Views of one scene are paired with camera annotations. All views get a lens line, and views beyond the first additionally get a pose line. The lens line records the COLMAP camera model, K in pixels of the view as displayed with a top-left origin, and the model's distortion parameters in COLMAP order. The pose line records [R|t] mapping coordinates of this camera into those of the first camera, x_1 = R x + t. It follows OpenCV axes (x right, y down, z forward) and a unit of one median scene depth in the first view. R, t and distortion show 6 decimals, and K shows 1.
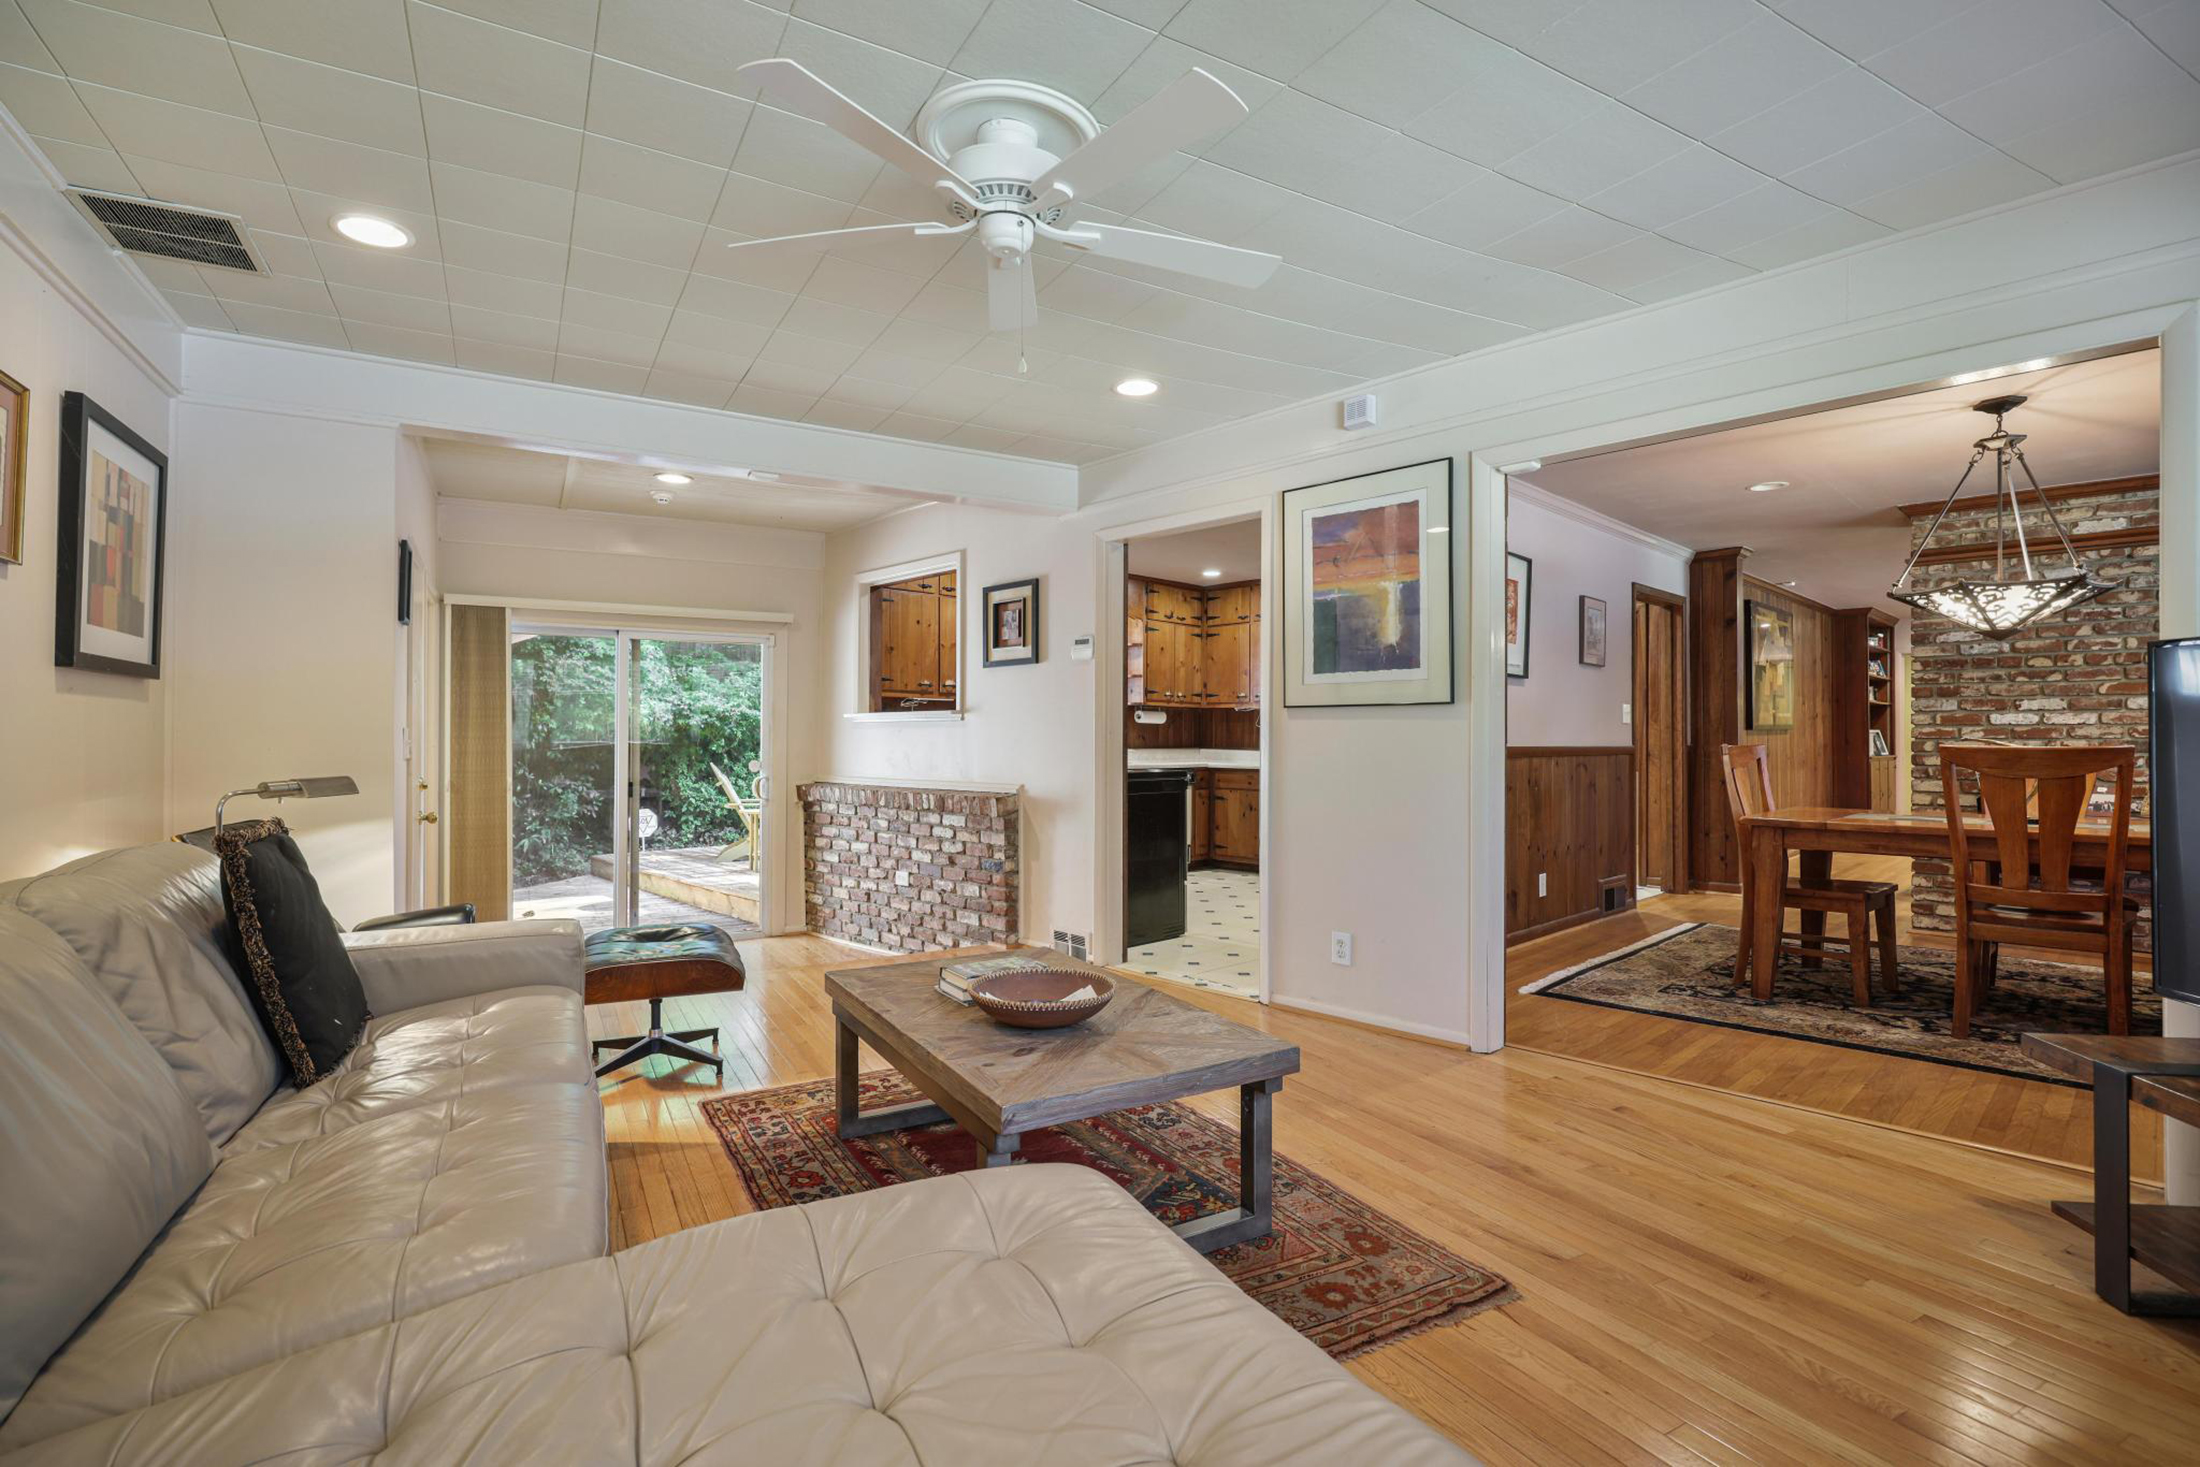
lens RADIAL K [[1030.3, 0, 1097.6], [0, 1030.3, 740.2], [0, 0, 1]] dist [-0.003700, -0.000149]
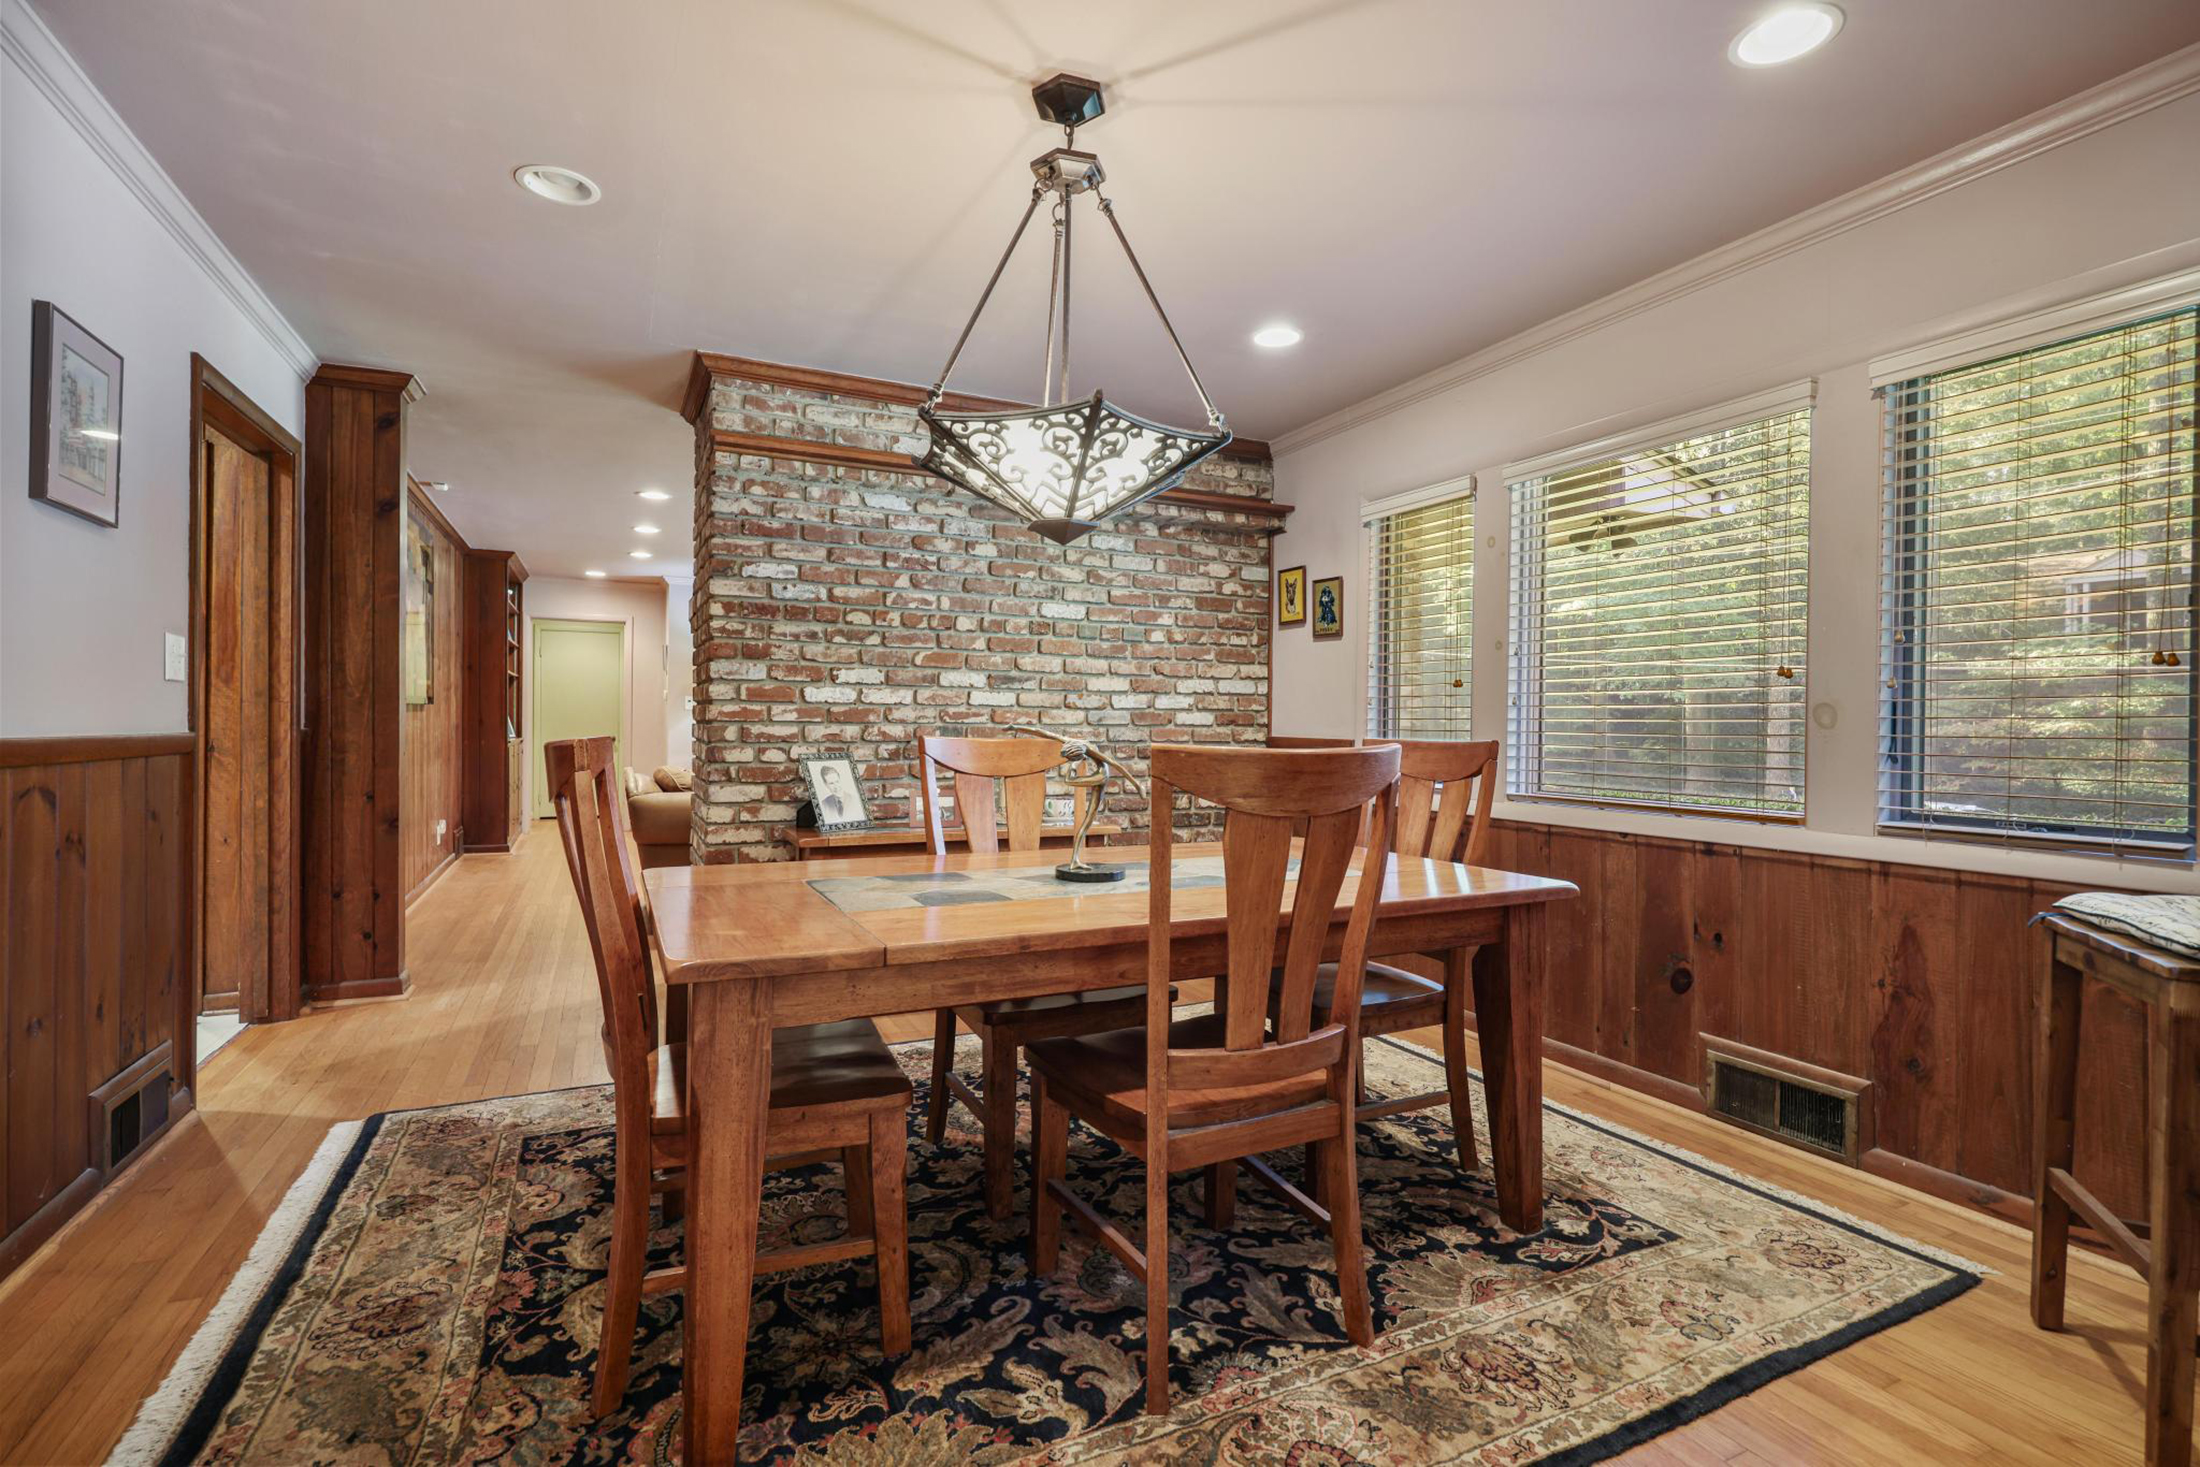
lens RADIAL K [[1030.3, 0, 1114.2], [0, 1030.3, 726.7], [0, 0, 1]] dist [-0.003700, -0.000149]
pose [[0.314261, 0.000093, 0.949337, 0.263562], [-0.009318, 0.999952, 0.002987, -0.002519], [-0.949291, -0.009784, 0.314246, 0.562428]]
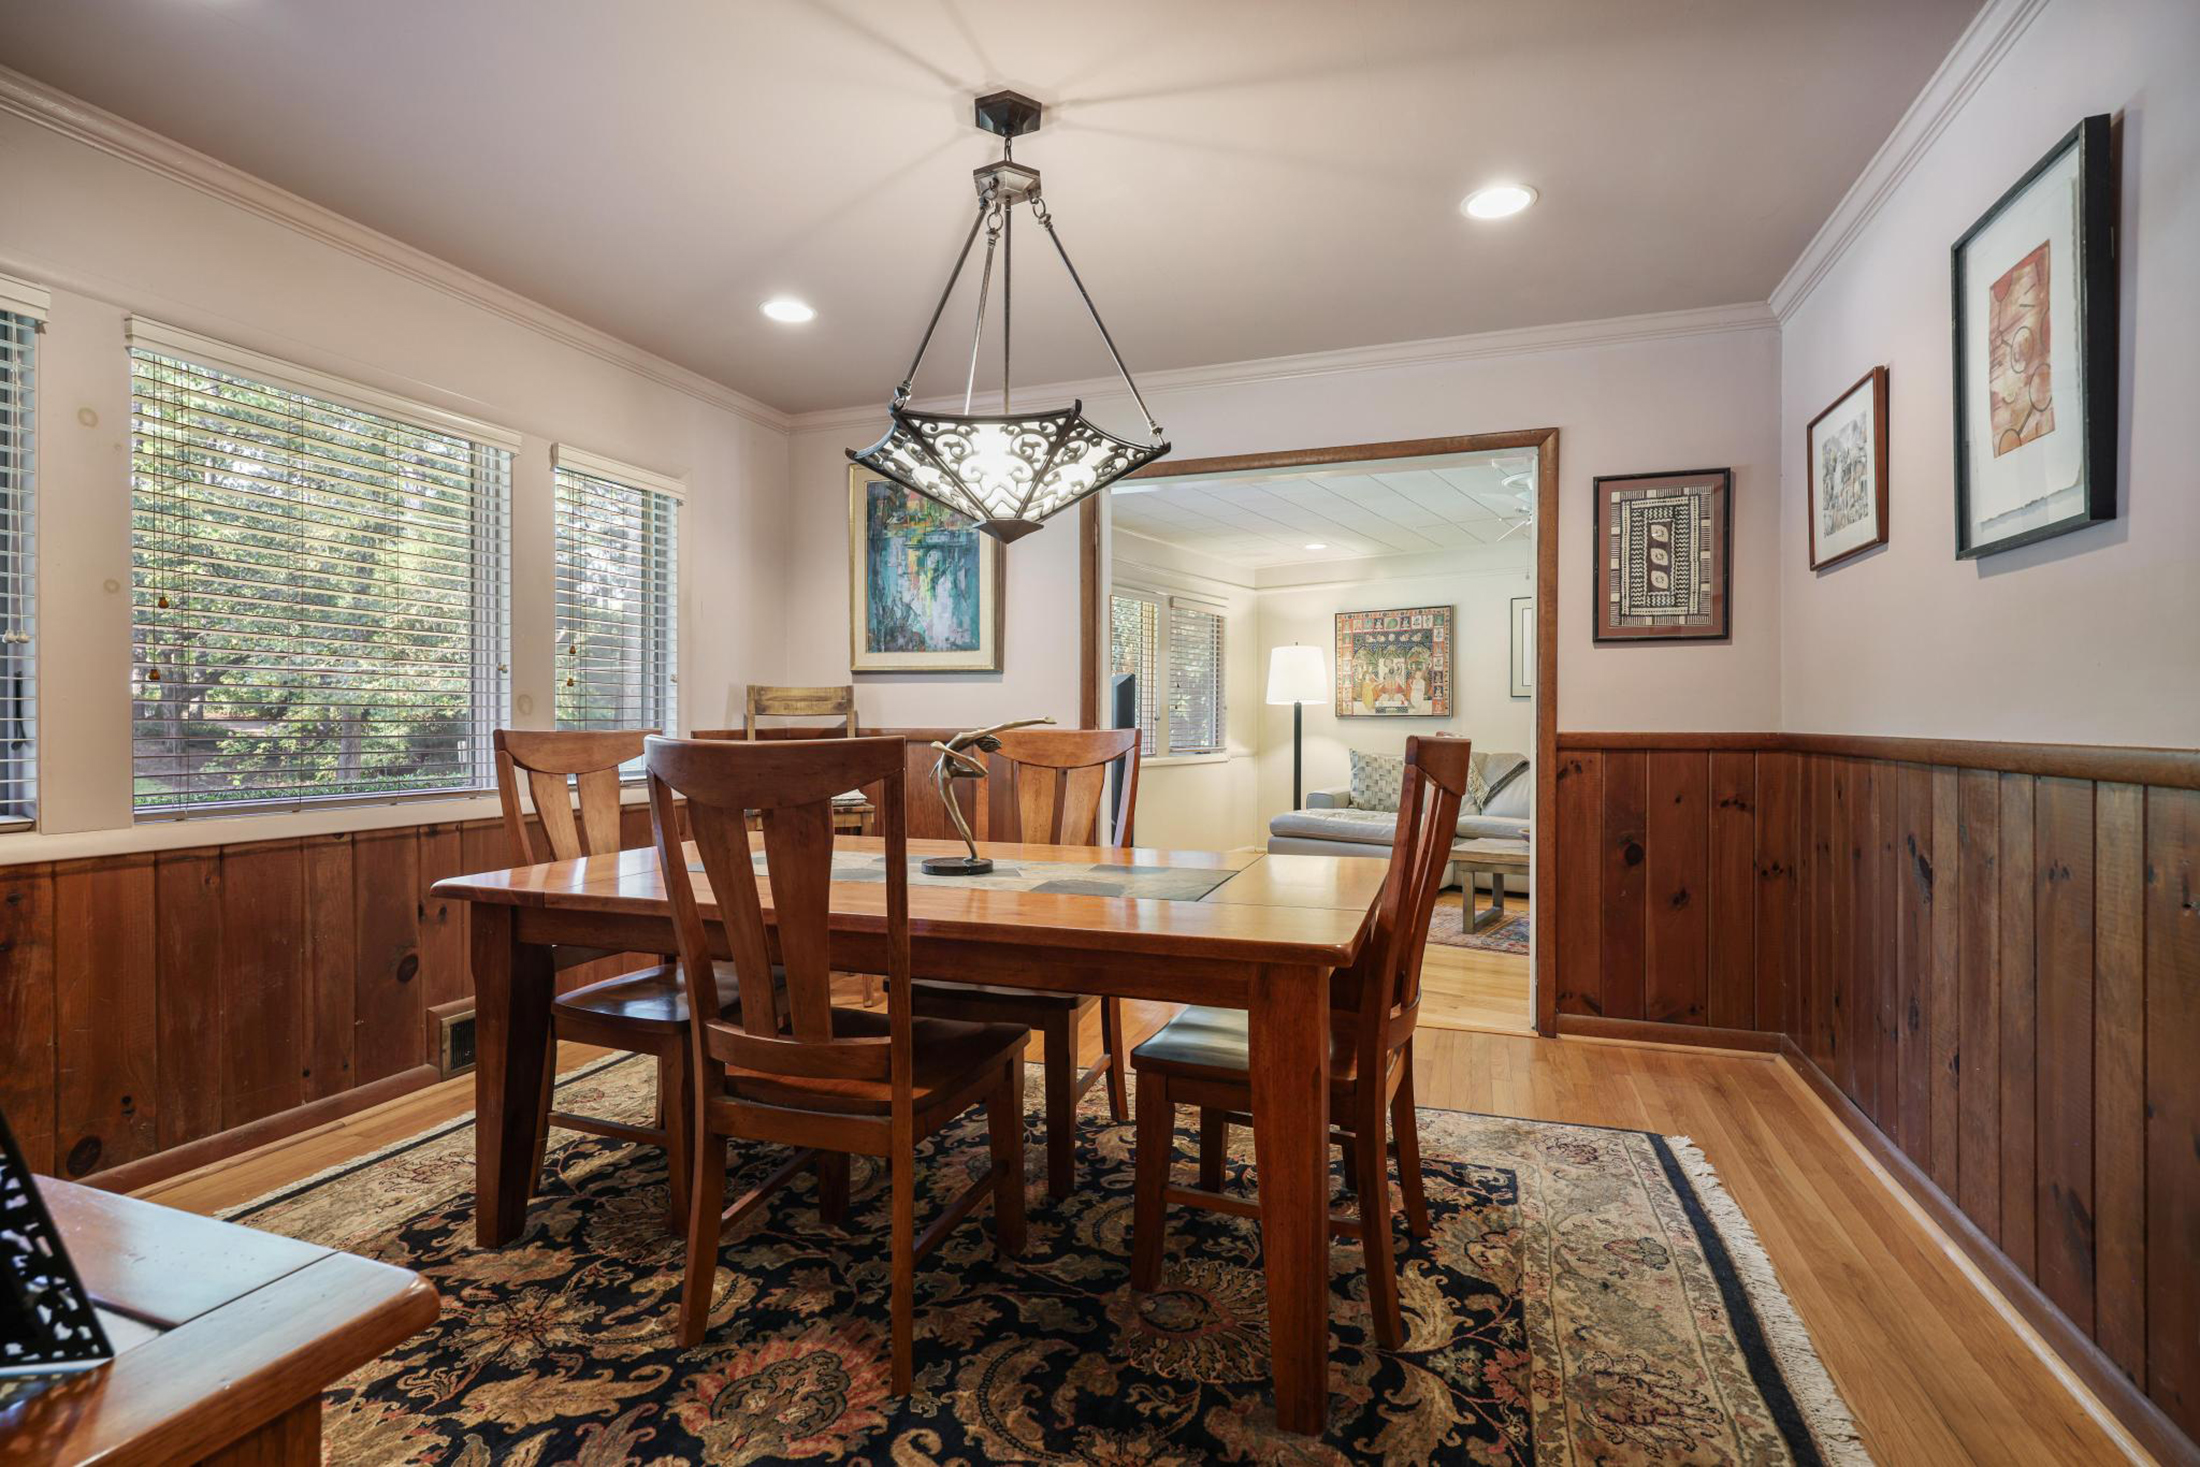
lens RADIAL K [[1030.3, 0, 1100.1], [0, 1030.3, 727.8], [0, 0, 1]] dist [-0.003700, -0.000149]
pose [[-0.898354, 0.000371, -0.439273, 0.751485], [-0.002327, 0.999982, 0.005602, -0.000268], [0.439267, 0.006055, -0.898336, 1.061384]]
